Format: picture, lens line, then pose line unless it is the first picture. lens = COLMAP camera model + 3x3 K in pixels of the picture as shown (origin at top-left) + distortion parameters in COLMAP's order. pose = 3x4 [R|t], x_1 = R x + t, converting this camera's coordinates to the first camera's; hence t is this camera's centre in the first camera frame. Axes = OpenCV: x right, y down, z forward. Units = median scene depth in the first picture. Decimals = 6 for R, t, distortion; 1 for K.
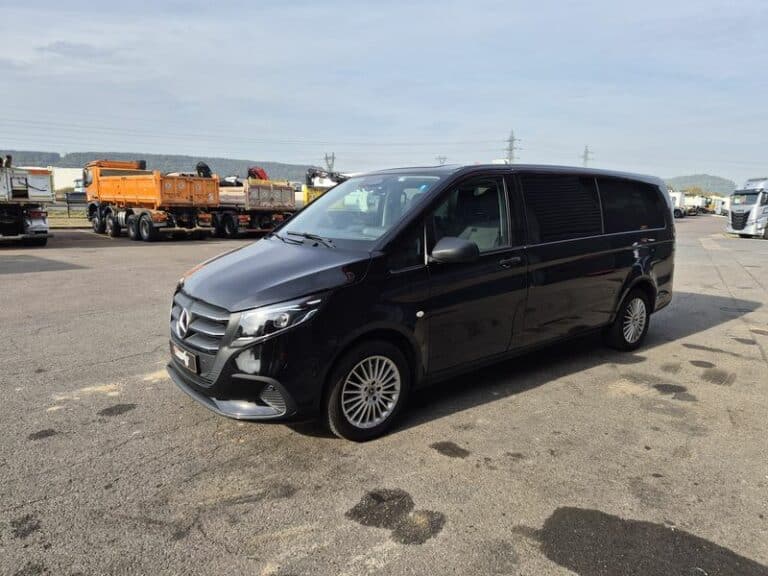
lens RADIAL K [[522.8, 0, 388.1], [0, 522.8, 293.5], [0, 0, 1]] dist [0.065098, -0.048935]
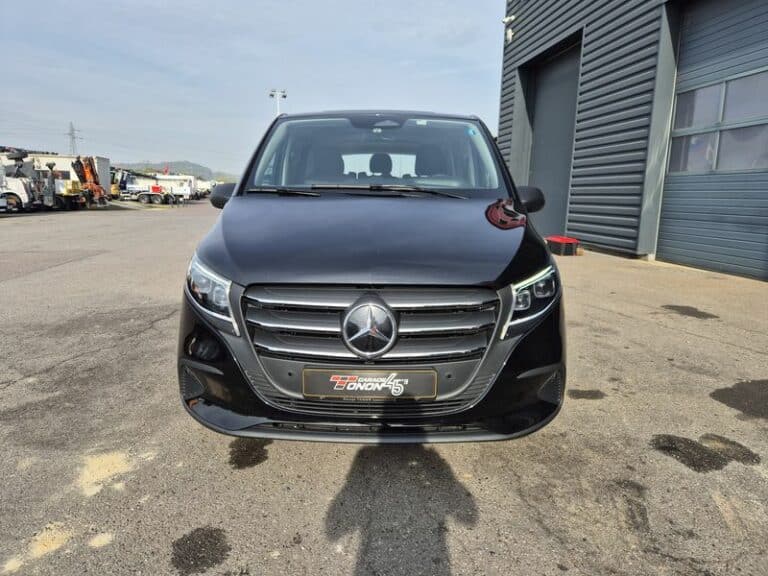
lens RADIAL K [[522.8, 0, 382.6], [0, 522.8, 284.9], [0, 0, 1]] dist [0.065098, -0.048935]
pose [[0.621287, -0.144135, 0.770212, -1.027698], [0.135656, 0.987879, 0.075443, -0.045644], [-0.771751, 0.057612, 0.633310, 0.765965]]
